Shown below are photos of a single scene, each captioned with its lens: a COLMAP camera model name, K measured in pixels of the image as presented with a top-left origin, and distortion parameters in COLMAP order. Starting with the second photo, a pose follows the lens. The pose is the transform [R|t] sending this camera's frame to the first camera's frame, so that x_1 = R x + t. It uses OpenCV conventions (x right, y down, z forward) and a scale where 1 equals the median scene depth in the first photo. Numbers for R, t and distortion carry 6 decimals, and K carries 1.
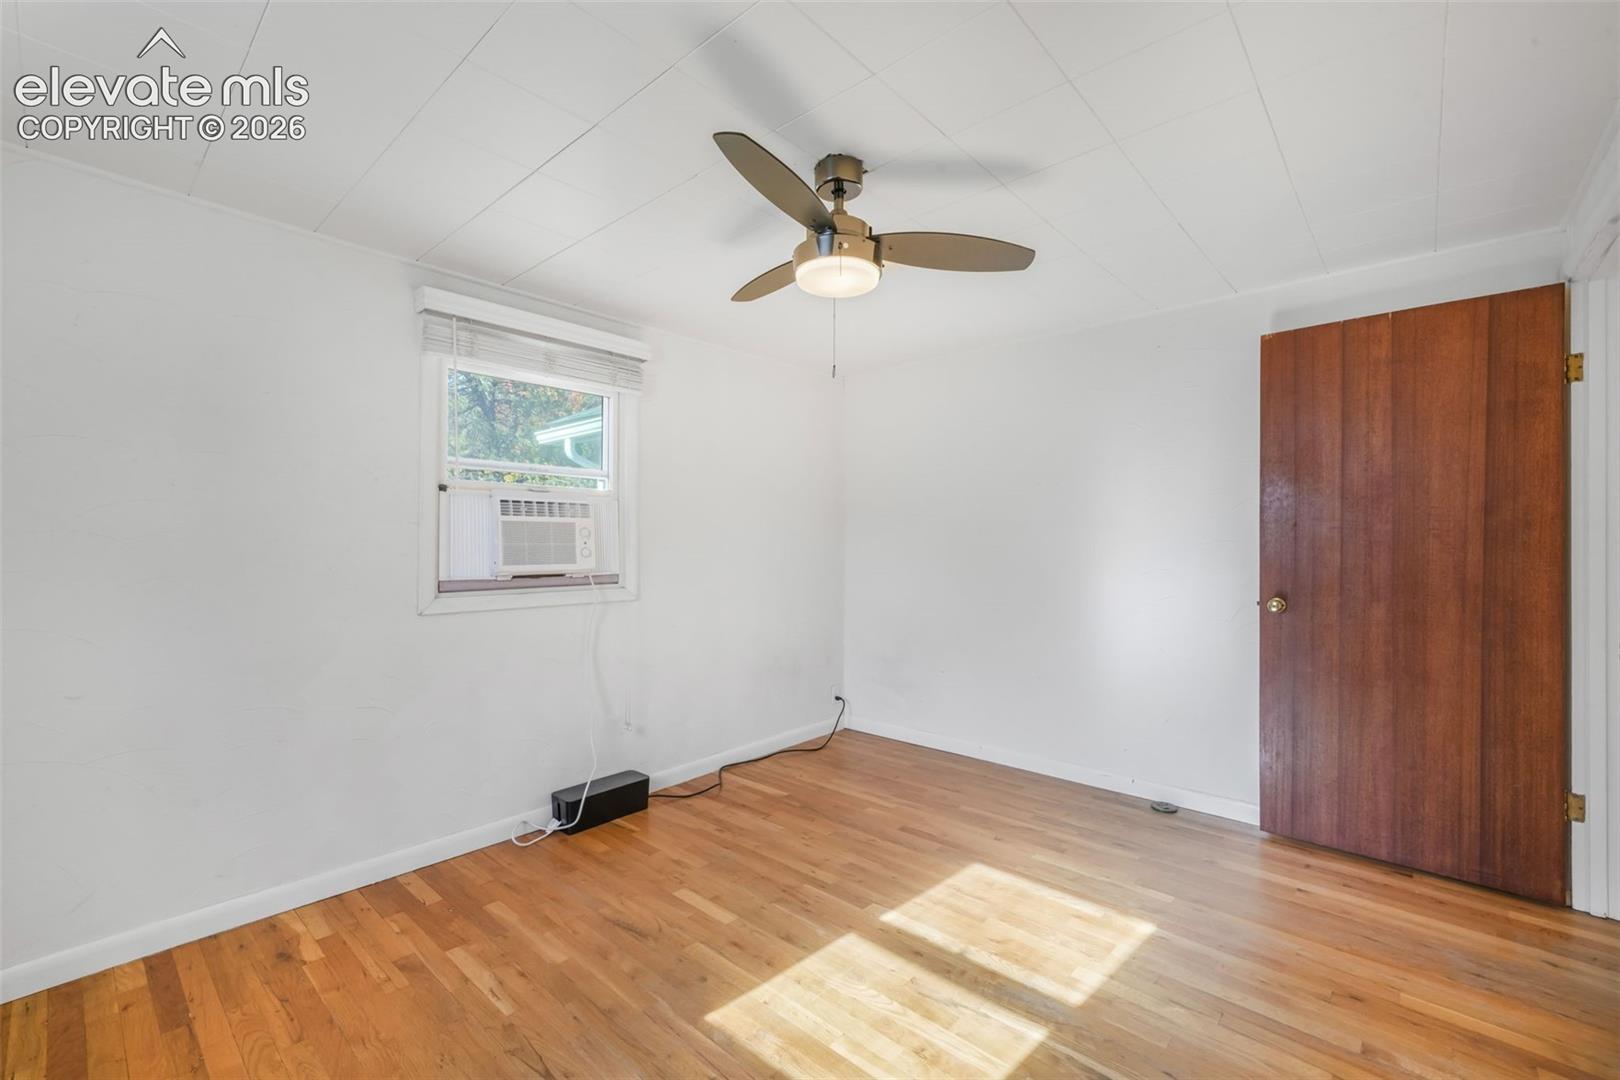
lens RADIAL K [[683.7, 0, 801.6], [0, 683.7, 543.1], [0, 0, 1]] dist [0.002443, 0.000544]
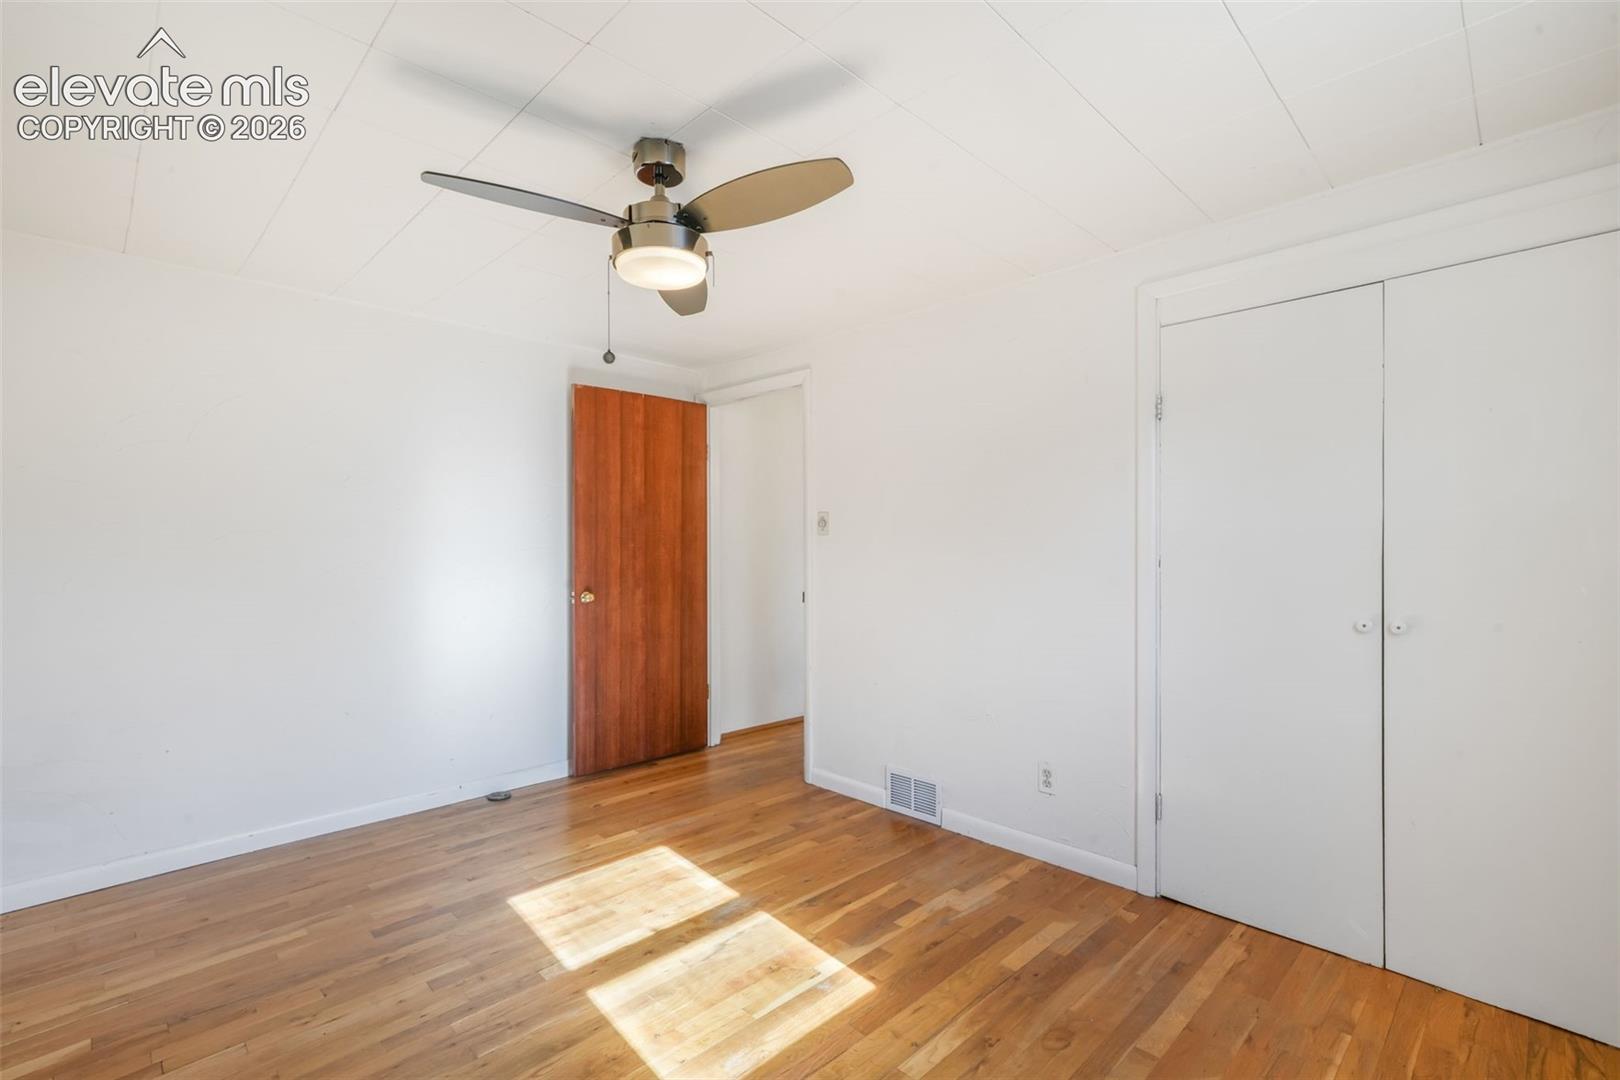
lens RADIAL K [[733.0, 0, 804.2], [0, 733.0, 558.6], [0, 0, 1]] dist [0.013872, 0.000511]
pose [[0.053388, -0.019256, 0.998388, -0.692425], [0.005336, 0.999805, 0.018998, -0.006116], [-0.998560, 0.004313, 0.053480, 0.540985]]
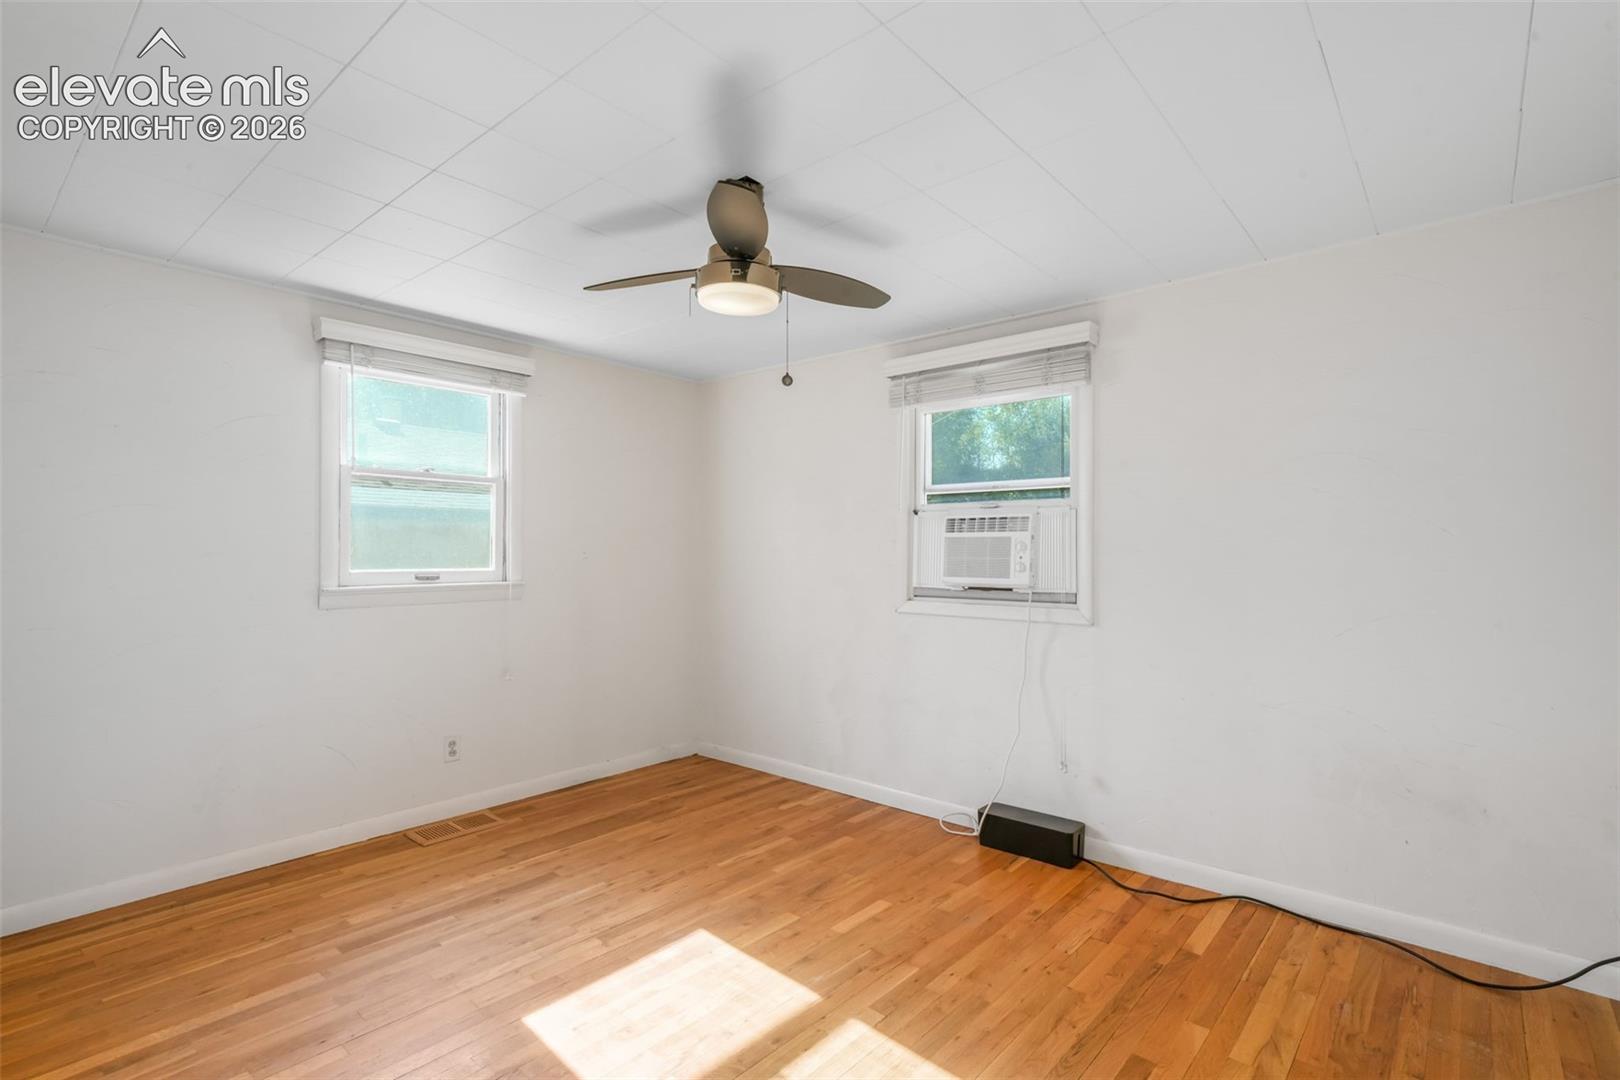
lens RADIAL K [[761.5, 0, 803.8], [0, 761.5, 544.9], [0, 0, 1]] dist [0.010734, 0.000907]
pose [[0.020752, -0.010708, -0.999727, 0.870849], [-0.002476, 0.999939, -0.010762, -0.006494], [0.999782, 0.002699, 0.020724, 0.779880]]
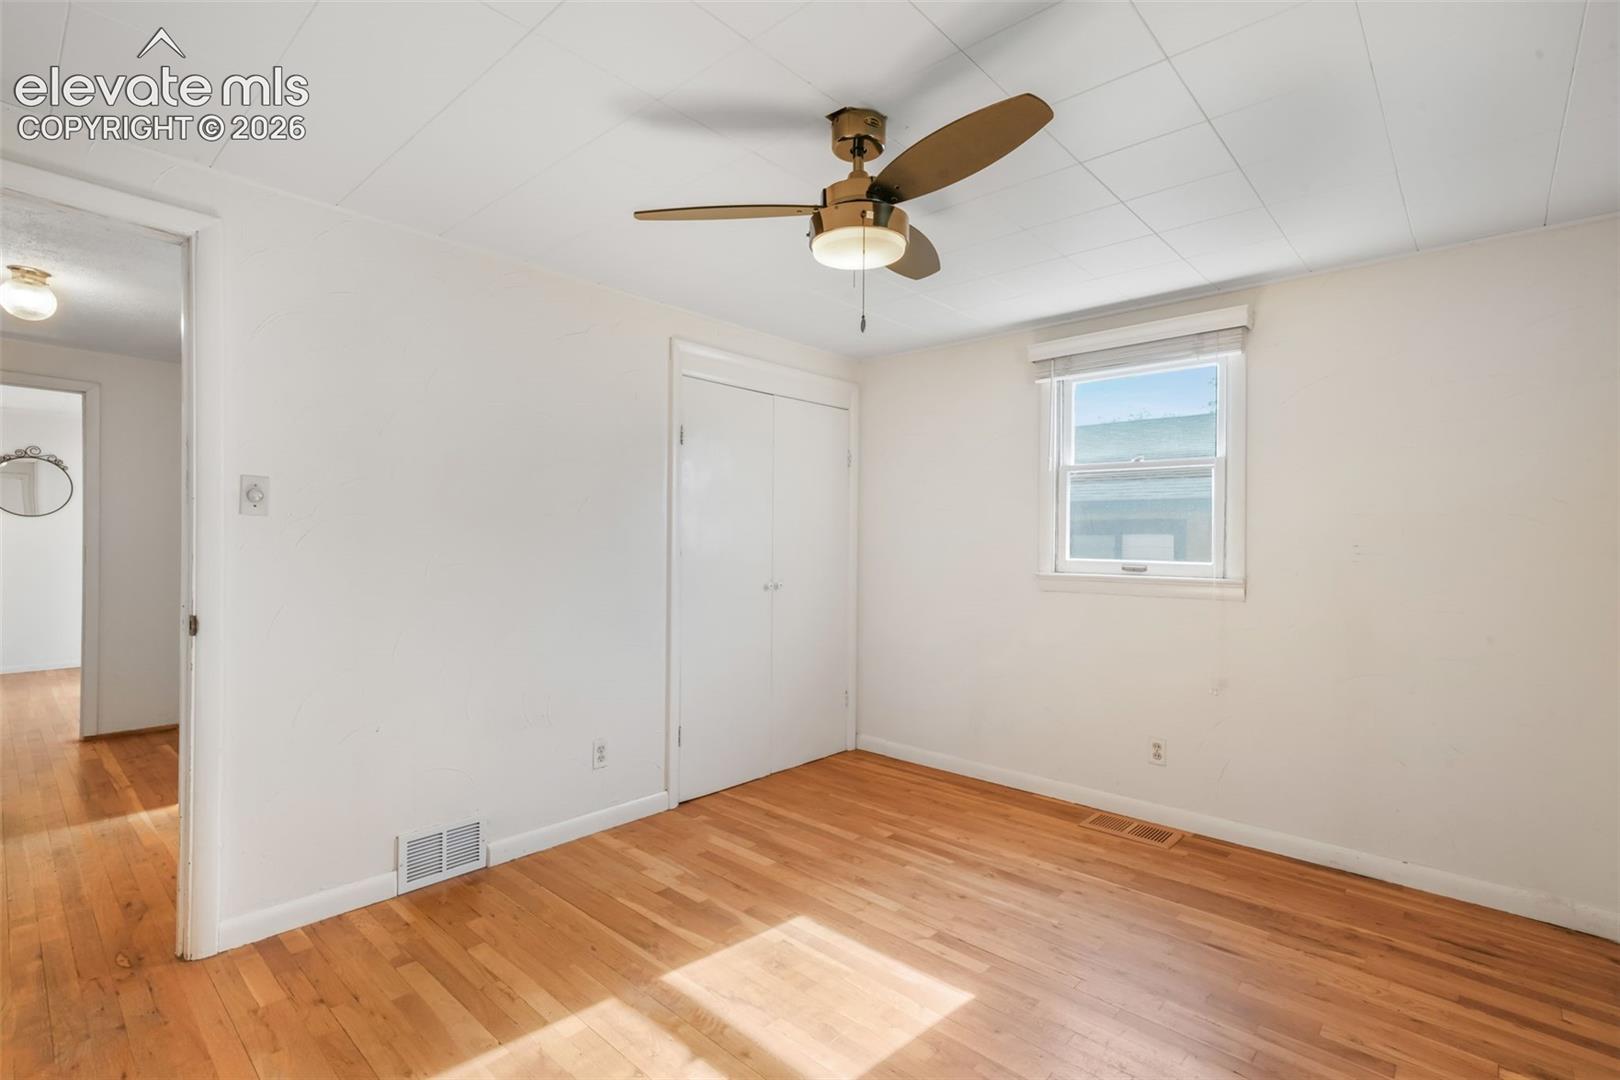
lens RADIAL K [[746.1, 0, 807.5], [0, 746.1, 546.5], [0, 0, 1]] dist [-0.000080, 0.007568]
pose [[-0.999903, -0.013148, -0.004671, 0.088916], [-0.013188, 0.999876, 0.008632, -0.004526], [0.004557, 0.008693, -0.999952, 1.438291]]
